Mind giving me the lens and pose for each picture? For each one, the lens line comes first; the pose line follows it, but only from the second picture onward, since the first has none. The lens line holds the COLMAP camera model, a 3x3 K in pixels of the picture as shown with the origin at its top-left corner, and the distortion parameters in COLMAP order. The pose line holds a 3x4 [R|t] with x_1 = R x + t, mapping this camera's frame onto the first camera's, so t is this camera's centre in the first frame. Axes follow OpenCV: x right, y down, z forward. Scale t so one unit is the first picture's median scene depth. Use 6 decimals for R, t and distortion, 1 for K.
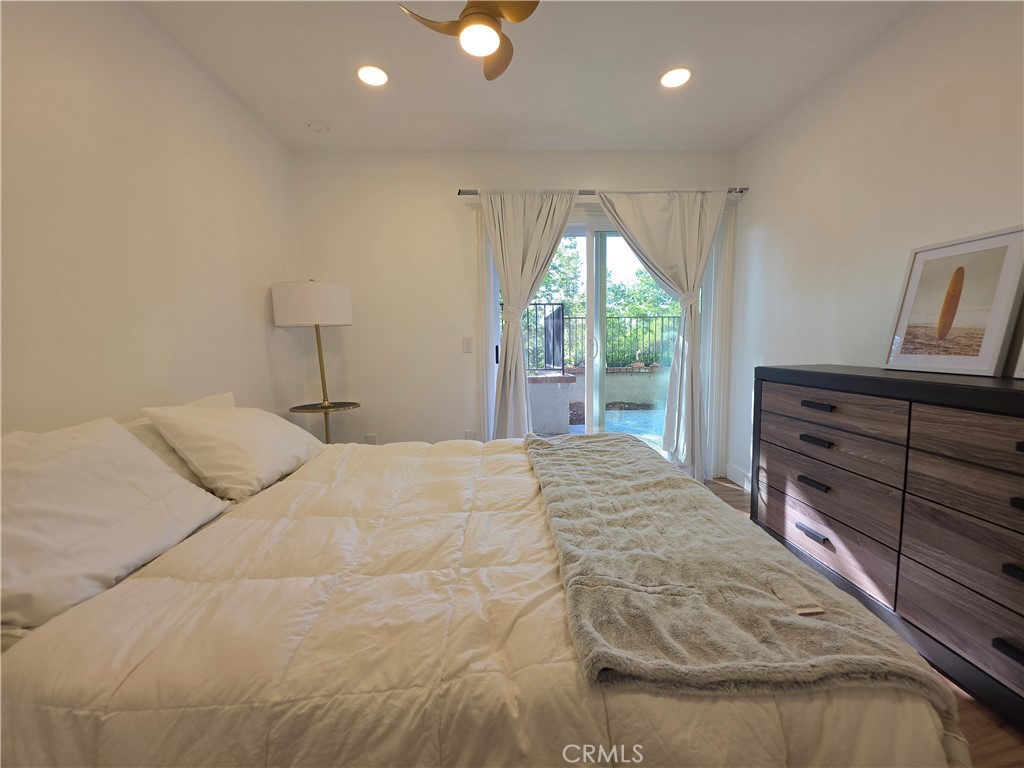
lens RADIAL K [[411.6, 0, 507.2], [0, 411.6, 379.5], [0, 0, 1]] dist [-0.003604, -0.000822]
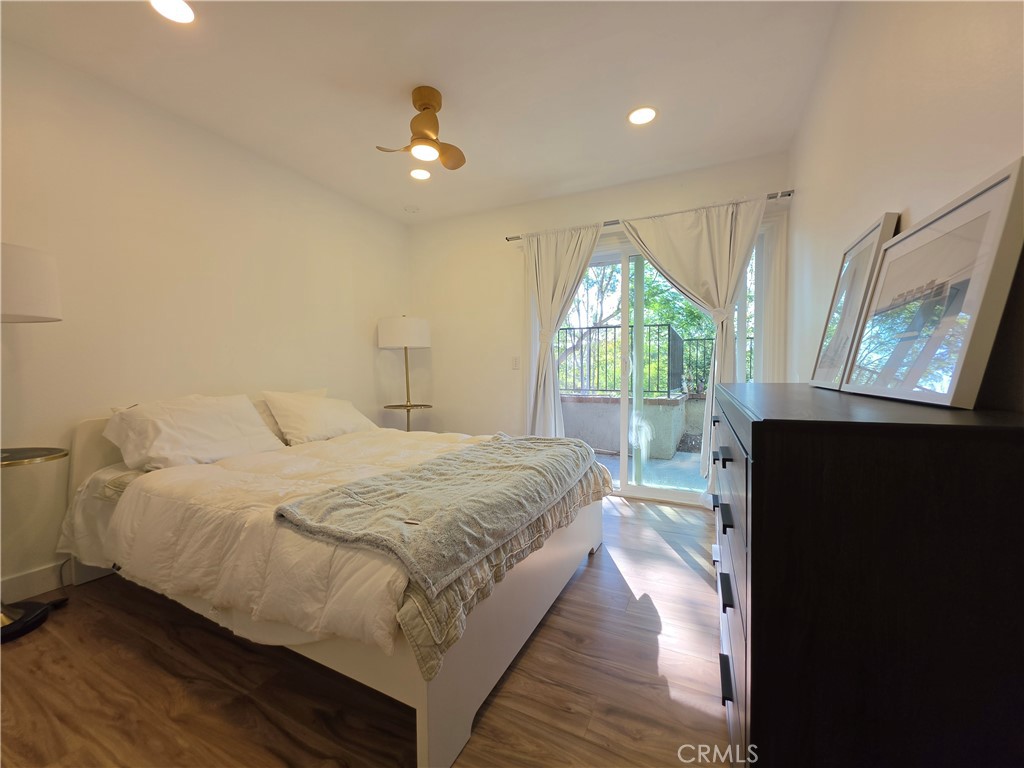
lens RADIAL K [[411.6, 0, 509.1], [0, 411.6, 378.3], [0, 0, 1]] dist [-0.003604, -0.000822]
pose [[0.882734, 0.022127, -0.469352, 0.657752], [-0.052723, 0.997247, -0.052145, 0.034864], [0.466906, 0.070776, 0.881470, -0.077622]]
